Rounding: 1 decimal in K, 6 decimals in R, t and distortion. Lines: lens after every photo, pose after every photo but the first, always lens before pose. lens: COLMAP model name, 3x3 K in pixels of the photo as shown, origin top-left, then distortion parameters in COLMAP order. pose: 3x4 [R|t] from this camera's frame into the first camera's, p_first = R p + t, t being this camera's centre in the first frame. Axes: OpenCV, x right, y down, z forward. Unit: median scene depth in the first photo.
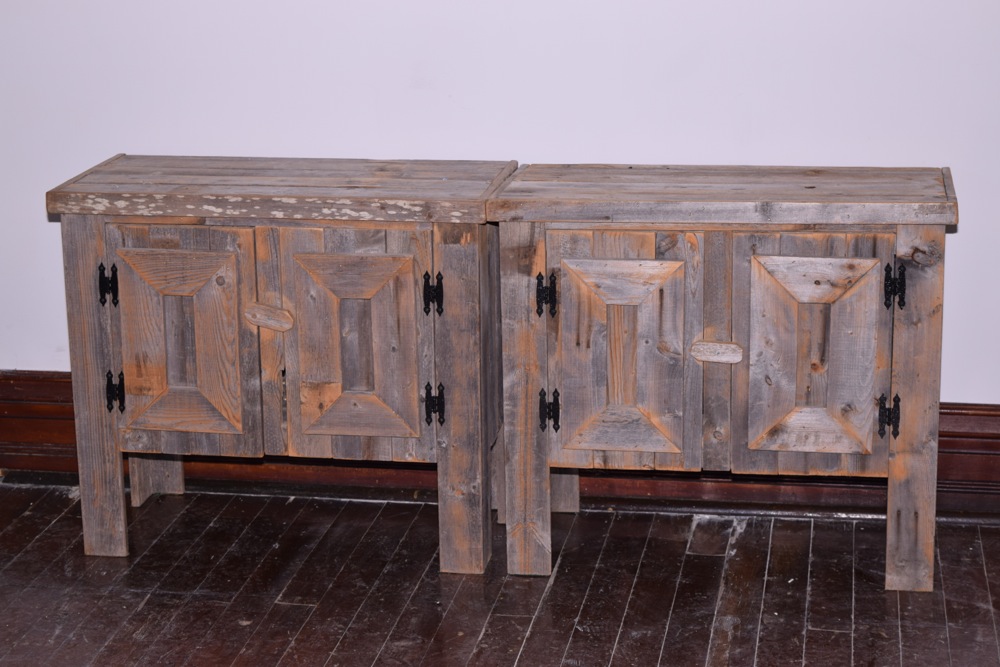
lens RADIAL K [[2091.1, 0, 500.7], [0, 2091.1, 327.5], [0, 0, 1]] dist [0.062971, 0.000000]
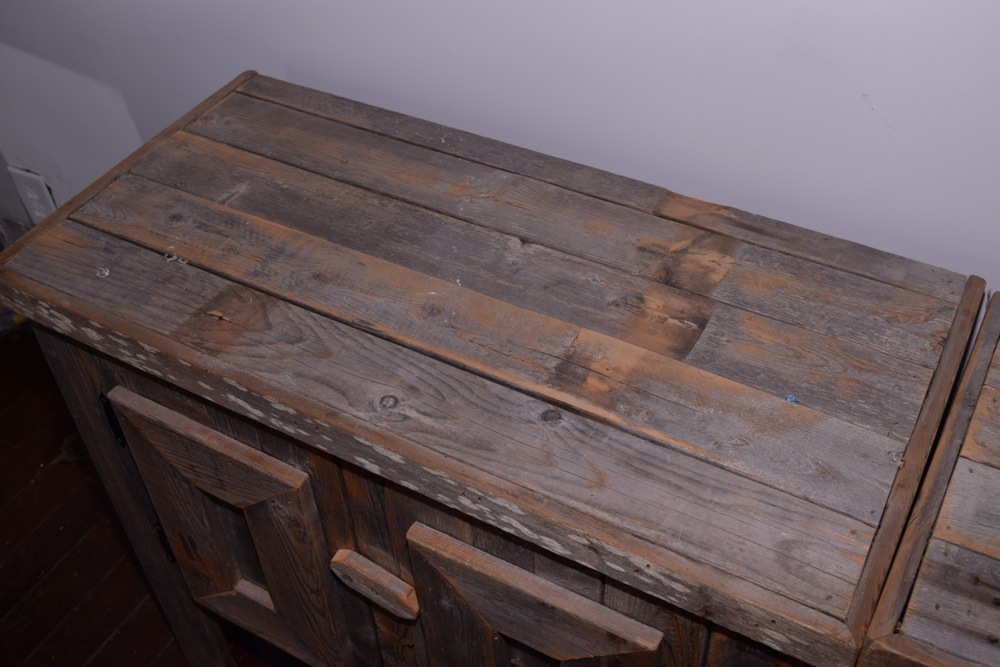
lens RADIAL K [[1094.9, 0, 503.8], [0, 1094.9, 333.7], [0, 0, 1]] dist [-0.059837, 0.000000]
pose [[0.940363, 0.218479, -0.260737, -0.027582], [-0.065037, 0.867817, 0.492609, -0.189401], [0.333897, -0.446274, 0.830273, 0.831983]]
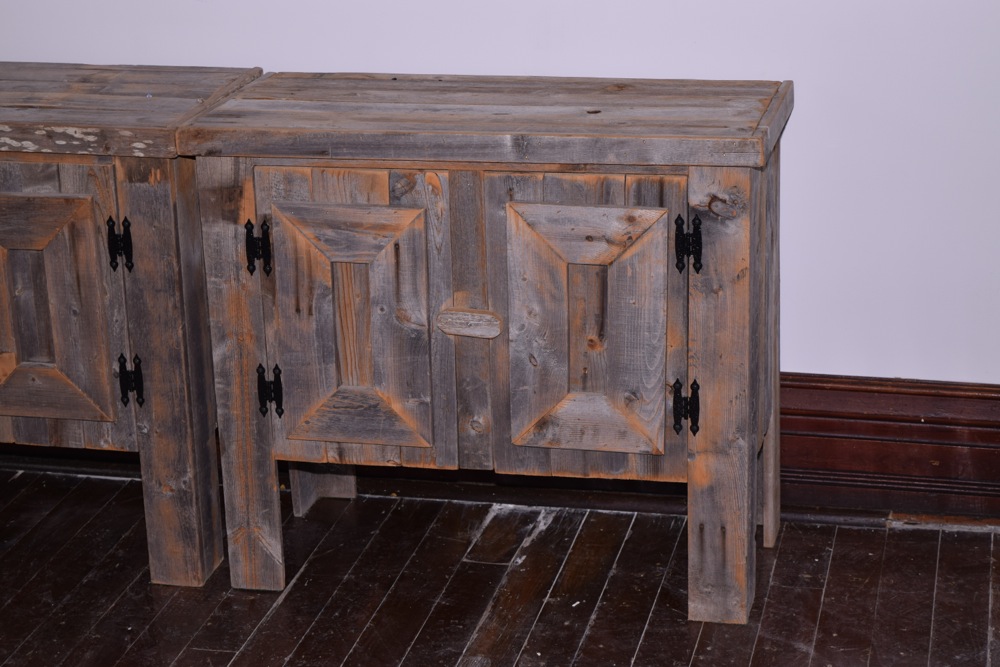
lens RADIAL K [[2160.8, 0, 498.3], [0, 2160.8, 333.4], [0, 0, 1]] dist [0.072804, 0.000000]
pose [[0.998107, 0.008384, -0.060921, 0.160793], [-0.003457, 0.996746, 0.080534, -0.048988], [0.061398, -0.080170, 0.994888, 0.188946]]
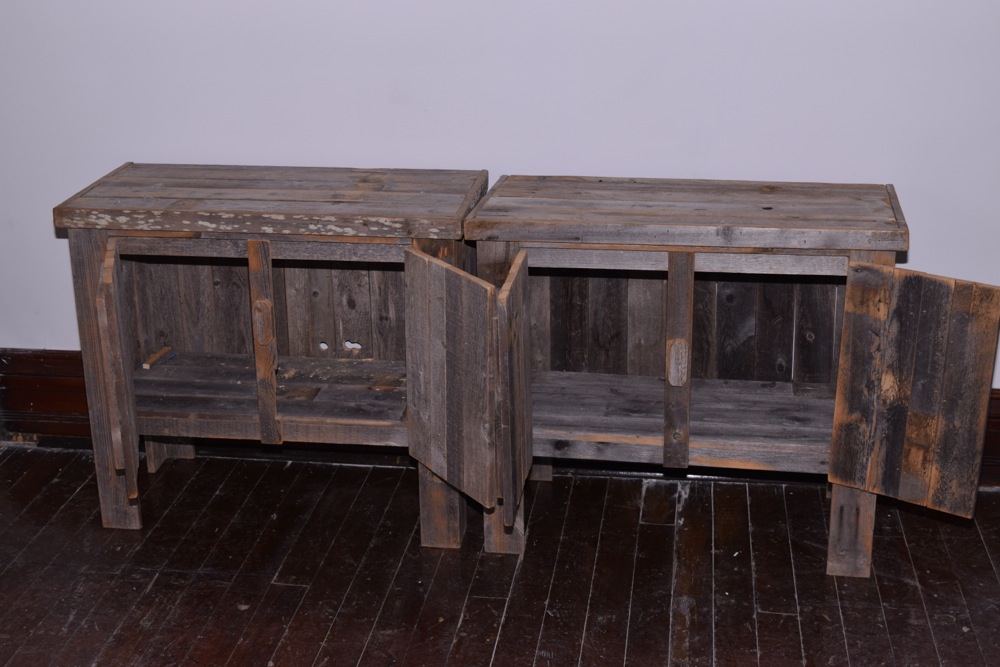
lens RADIAL K [[1435.0, 0, 505.1], [0, 1435.0, 327.0], [0, 0, 1]] dist [-0.025276, 0.000000]
pose [[0.999341, -0.006431, 0.035720, -0.011171], [0.003443, 0.996536, 0.083095, -0.064819], [-0.036131, -0.082917, 0.995901, 0.257243]]
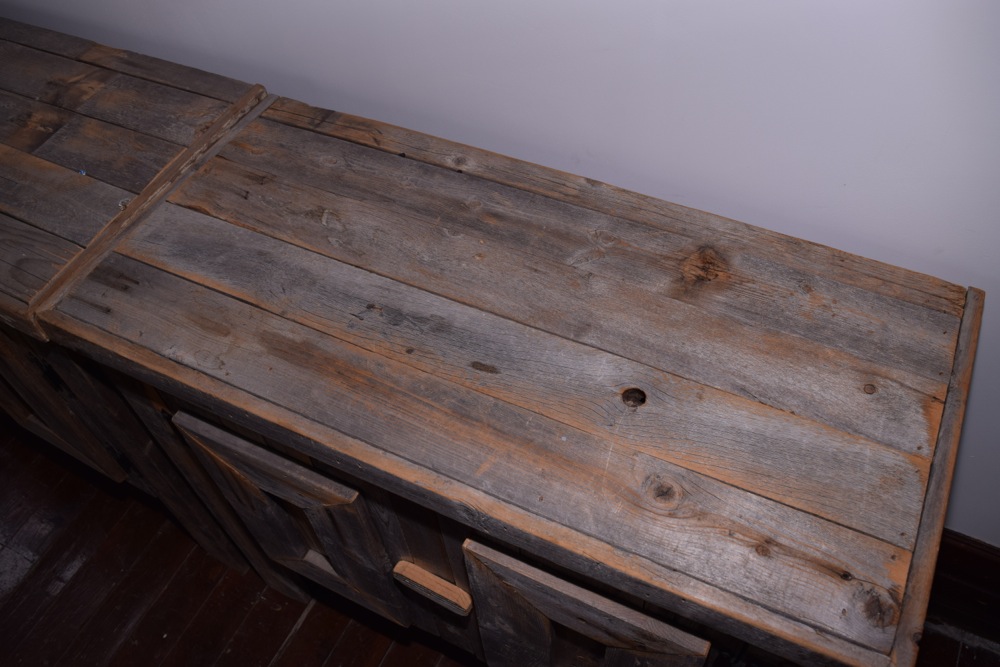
lens RADIAL K [[819.0, 0, 500.8], [0, 819.0, 331.2], [0, 0, 1]] dist [-0.070129, 0.006746]
pose [[0.953307, 0.206860, -0.220034, 0.155497], [-0.028319, 0.786601, 0.616812, -0.187252], [0.300673, -0.581779, 0.755730, 0.857186]]
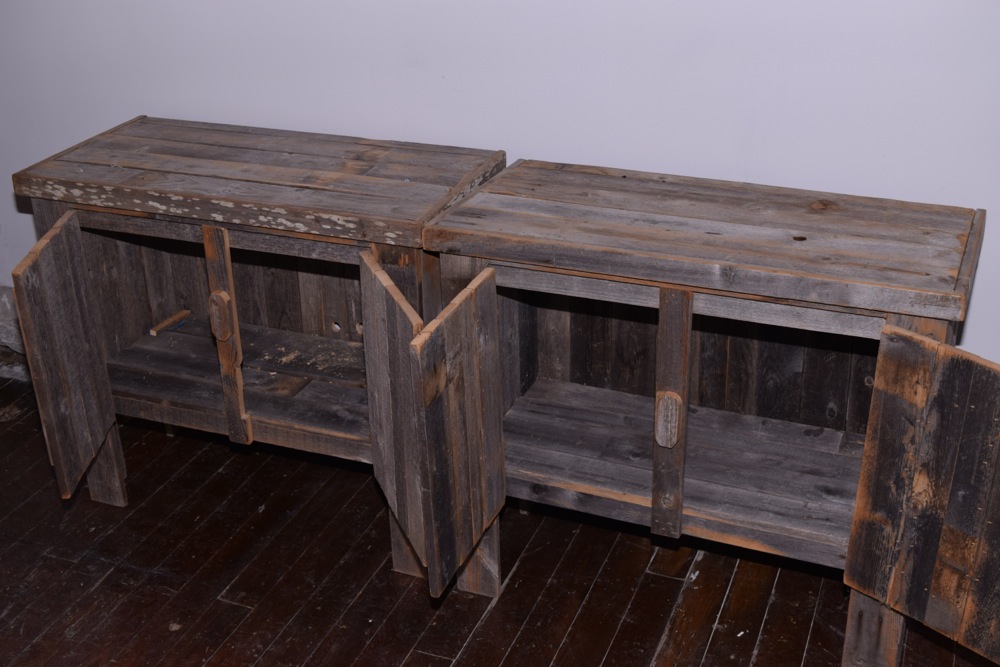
lens RADIAL K [[1234.5, 0, 504.1], [0, 1234.5, 329.4], [0, 0, 1]] dist [-0.048207, 0.000000]
pose [[0.980536, 0.083483, -0.177708, 0.122826], [-0.047382, 0.978964, 0.198456, -0.120361], [0.190538, -0.186173, 0.963865, 0.478459]]
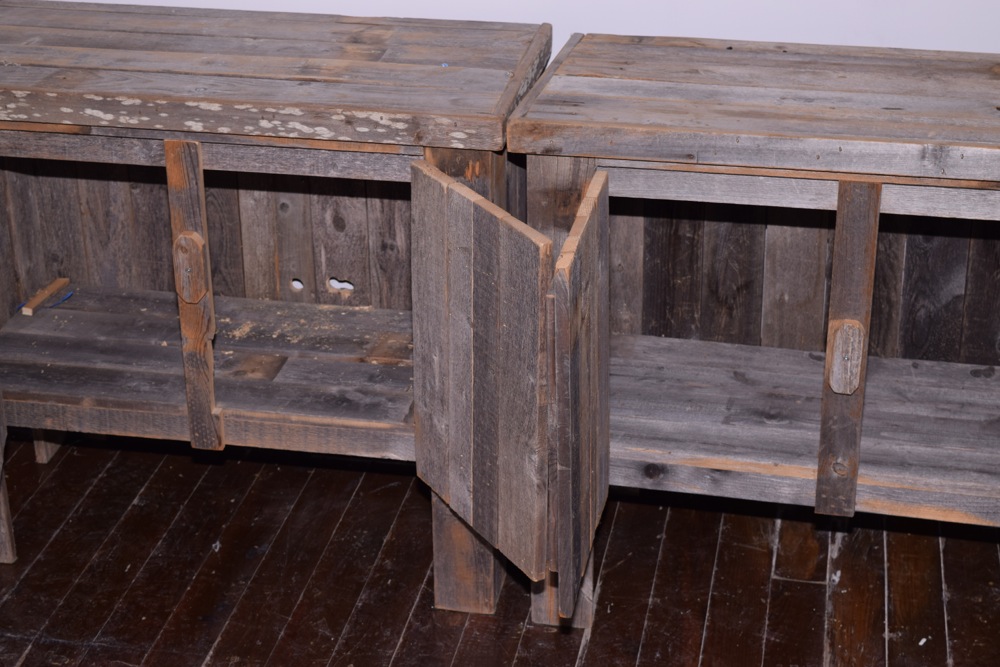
lens RADIAL K [[1792.5, 0, 504.8], [0, 1792.5, 325.8], [0, 0, 1]] dist [0.021691, 0.000000]
pose [[0.999807, 0.016000, -0.011371, 0.000919], [-0.013588, 0.982207, 0.187307, -0.099949], [0.014165, -0.187117, 0.982236, 0.421100]]
